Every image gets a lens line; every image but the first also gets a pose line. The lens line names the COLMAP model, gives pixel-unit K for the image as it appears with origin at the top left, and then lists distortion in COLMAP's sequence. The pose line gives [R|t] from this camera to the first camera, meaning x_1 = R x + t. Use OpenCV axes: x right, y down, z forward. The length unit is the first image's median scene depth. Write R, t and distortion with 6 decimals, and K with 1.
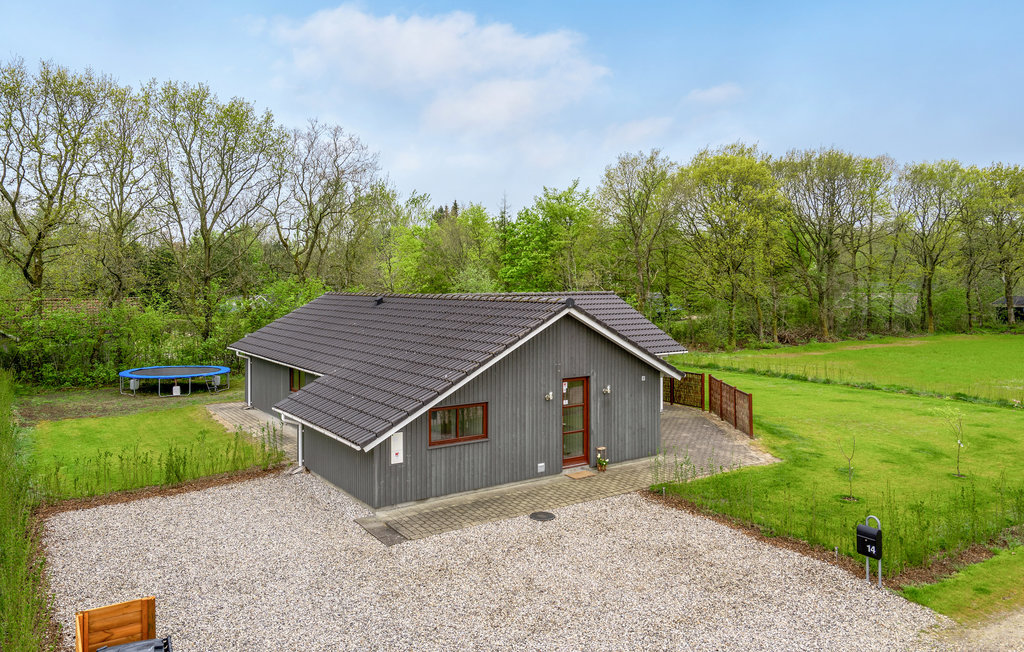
lens RADIAL K [[741.9, 0, 508.5], [0, 741.9, 275.1], [0, 0, 1]] dist [0.001358, 0.001342]
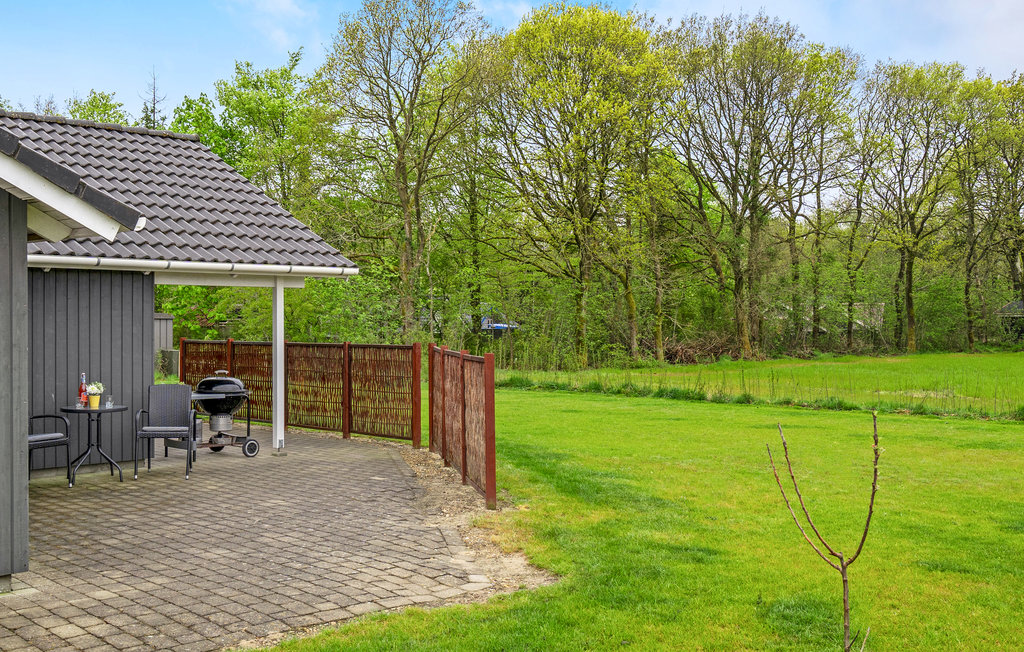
lens RADIAL K [[1098.2, 0, 512.0], [0, 1098.2, 326.0], [0, 0, 1]] dist [0.014950, 0.020340]
pose [[0.981807, 0.001525, 0.189873, 0.103104], [-0.003946, 0.999916, 0.012375, 0.058383], [-0.189838, -0.012899, 0.981731, 0.234224]]
